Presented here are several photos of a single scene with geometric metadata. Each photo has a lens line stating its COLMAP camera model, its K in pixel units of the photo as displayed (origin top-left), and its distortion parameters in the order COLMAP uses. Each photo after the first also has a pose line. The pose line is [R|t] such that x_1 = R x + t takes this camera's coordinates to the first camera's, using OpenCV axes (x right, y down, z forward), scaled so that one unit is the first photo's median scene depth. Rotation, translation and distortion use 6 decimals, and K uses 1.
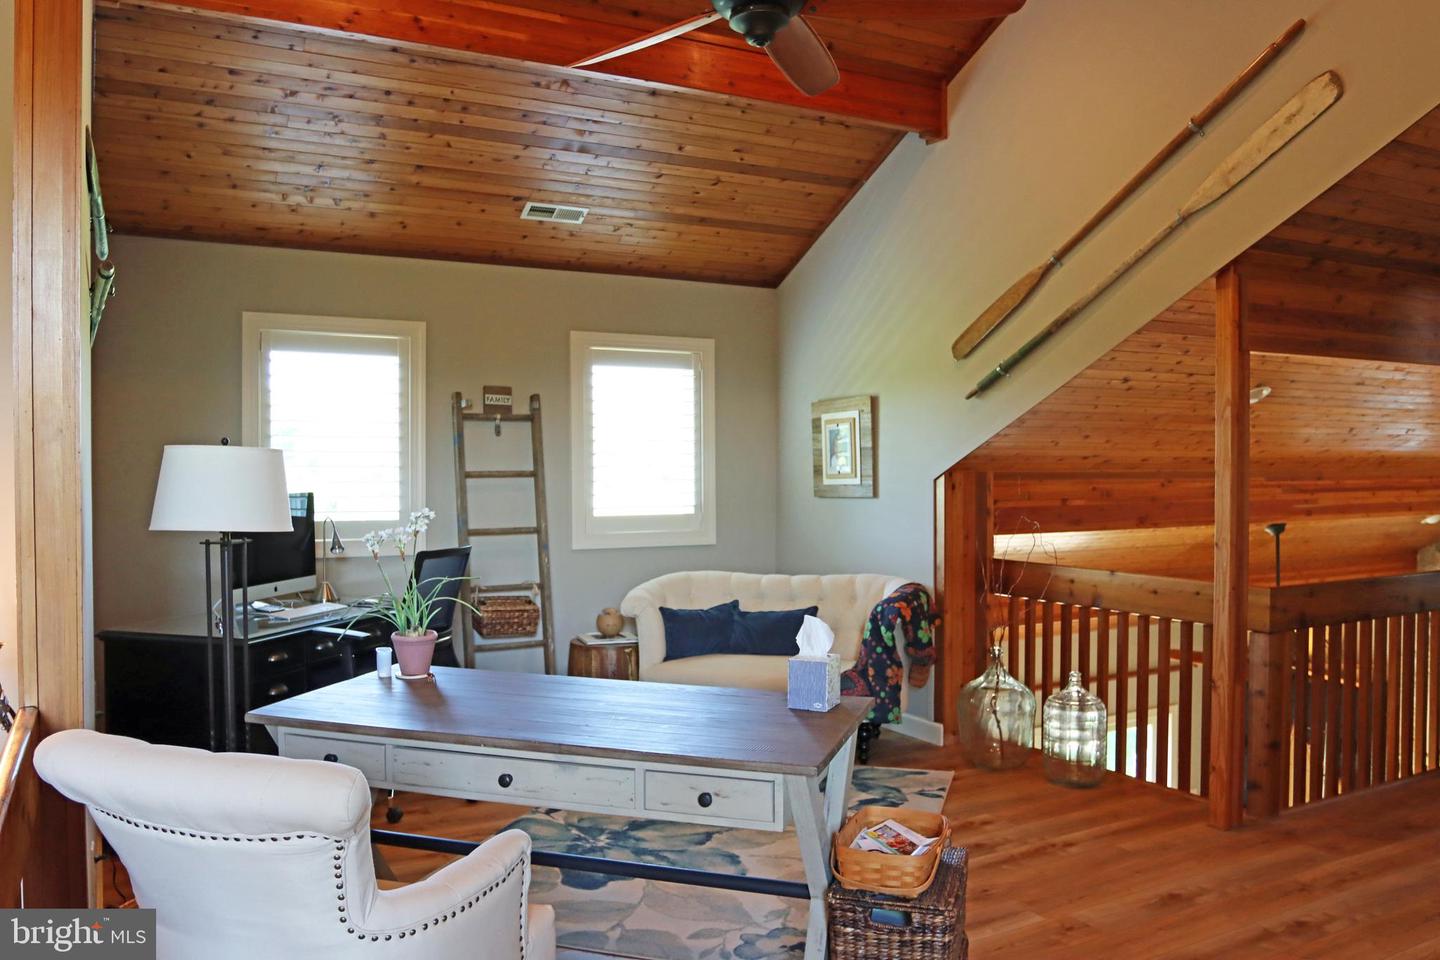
lens RADIAL K [[1128.2, 0, 716.7], [0, 1128.2, 482.5], [0, 0, 1]] dist [-0.087882, 0.049875]
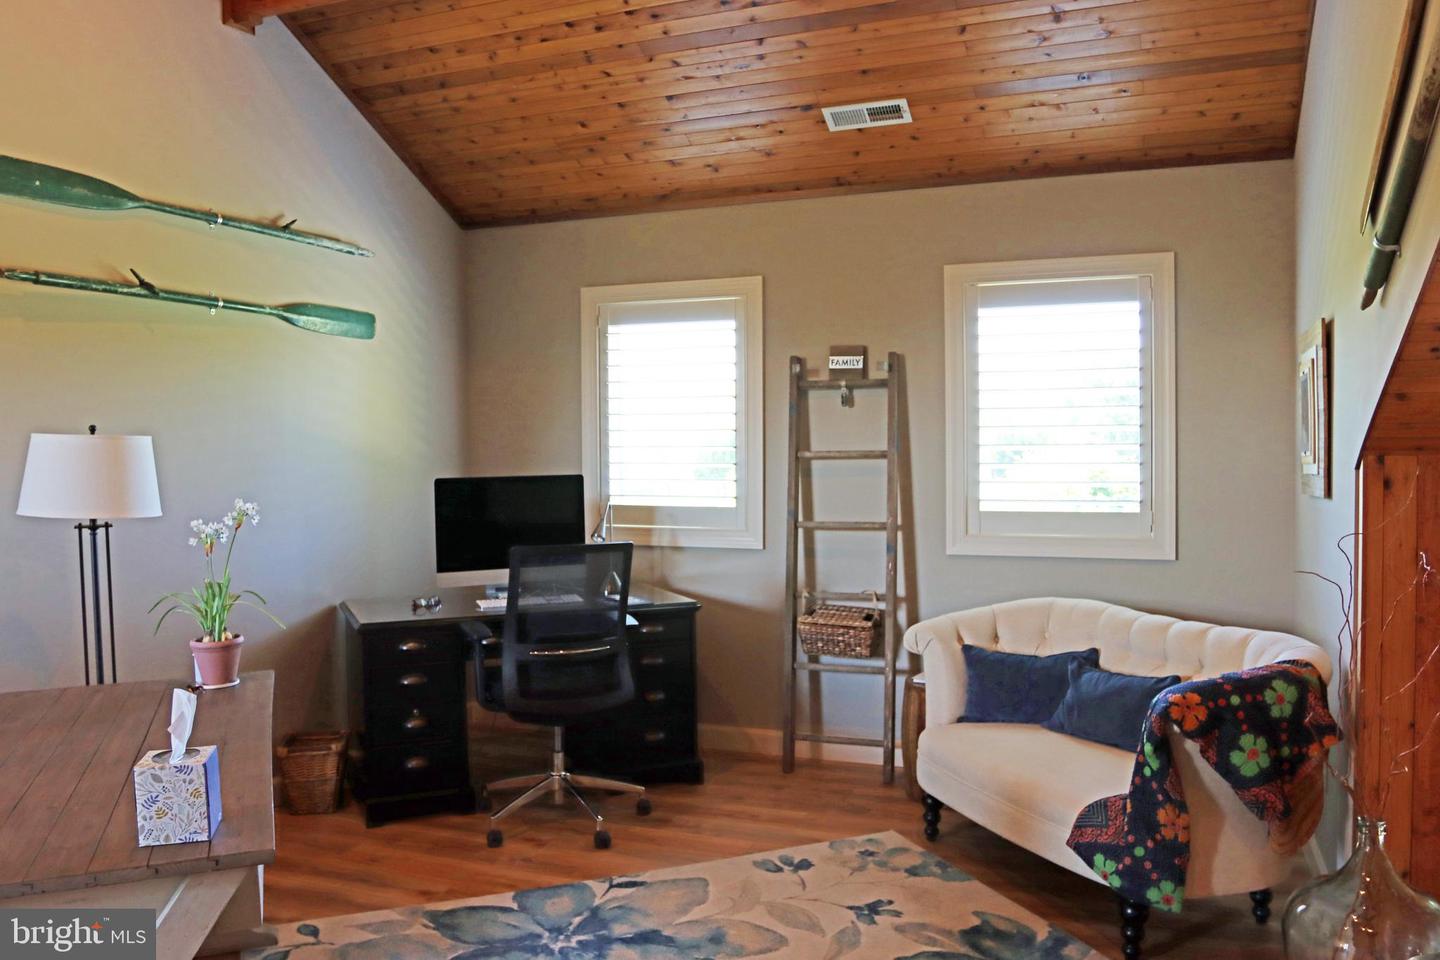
lens RADIAL K [[1128.2, 0, 723.4], [0, 1128.2, 486.0], [0, 0, 1]] dist [-0.087882, 0.049875]
pose [[0.636236, 0.023597, -0.771133, 0.426472], [-0.002652, 0.999593, 0.028400, -0.008977], [0.771490, -0.016024, 0.636040, 0.477192]]
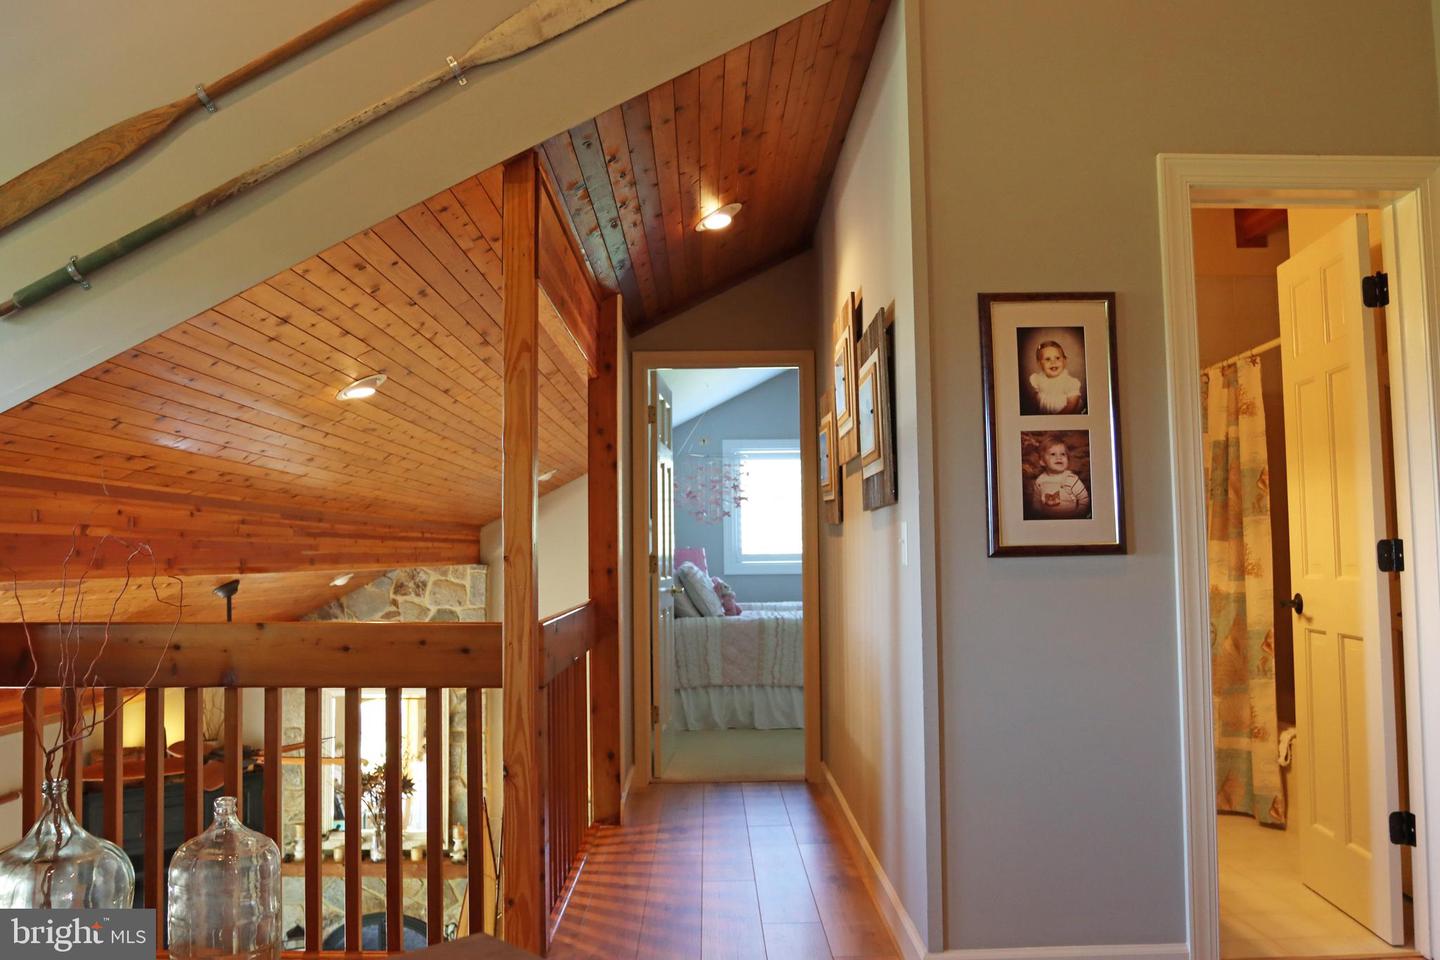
lens RADIAL K [[1128.2, 0, 718.5], [0, 1128.2, 479.3], [0, 0, 1]] dist [-0.087882, 0.049875]
pose [[0.477674, 0.055655, 0.876772, -0.064476], [0.025579, 0.996687, -0.077202, 0.051515], [-0.878165, 0.059305, 0.474668, 0.456529]]
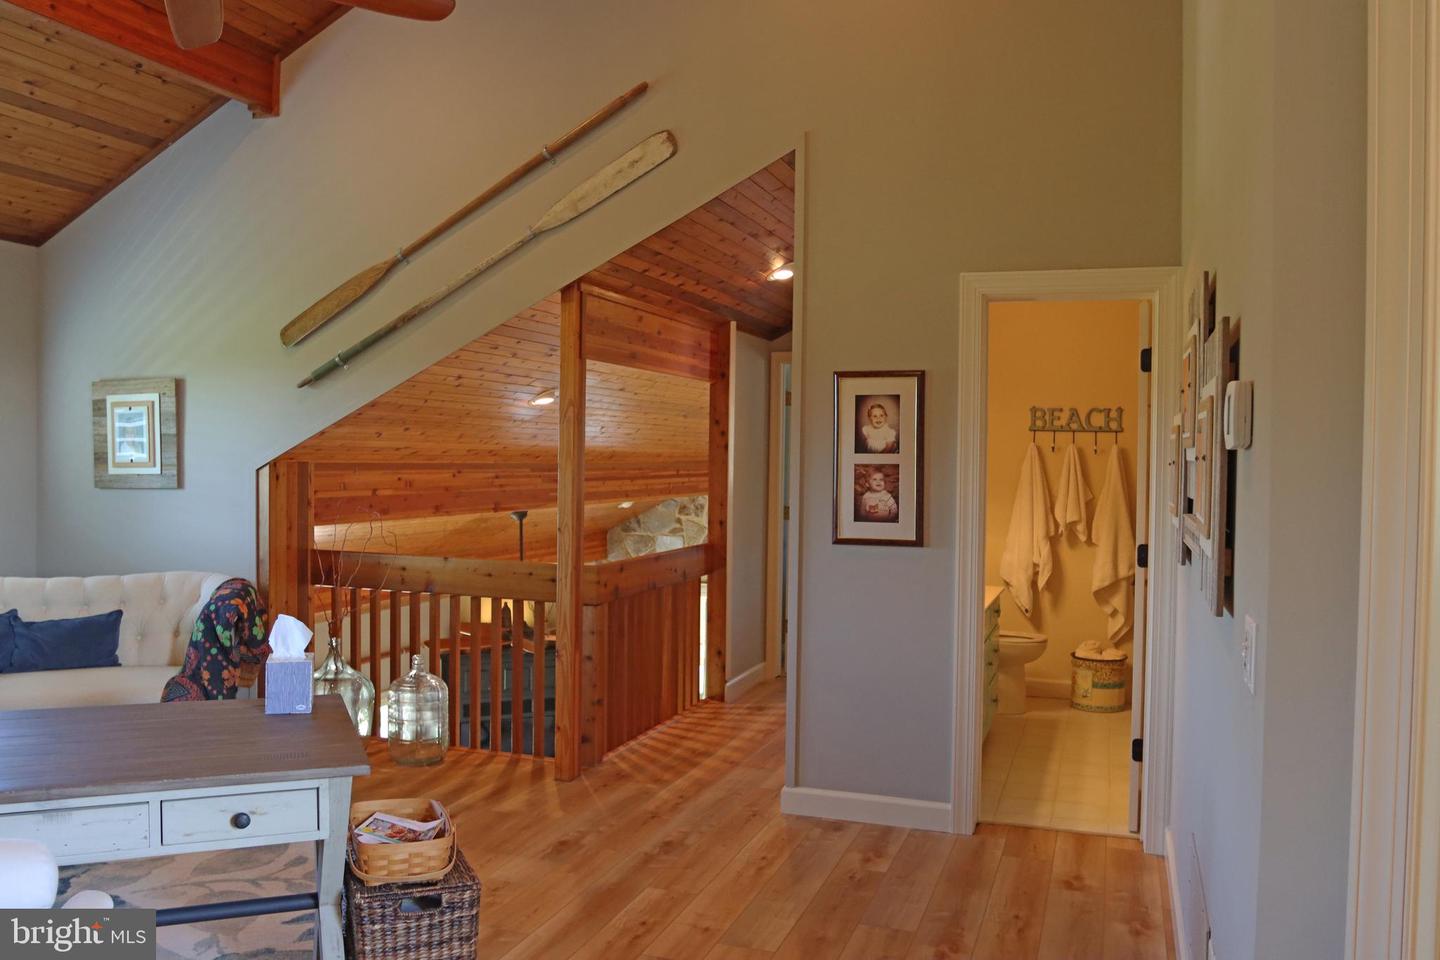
lens RADIAL K [[1128.2, 0, 711.9], [0, 1128.2, 482.6], [0, 0, 1]] dist [-0.087882, 0.049875]
pose [[0.752407, -0.001849, 0.658696, -0.148719], [-0.005004, 0.999951, 0.008522, -0.001541], [-0.658680, -0.009708, 0.752361, 0.032126]]
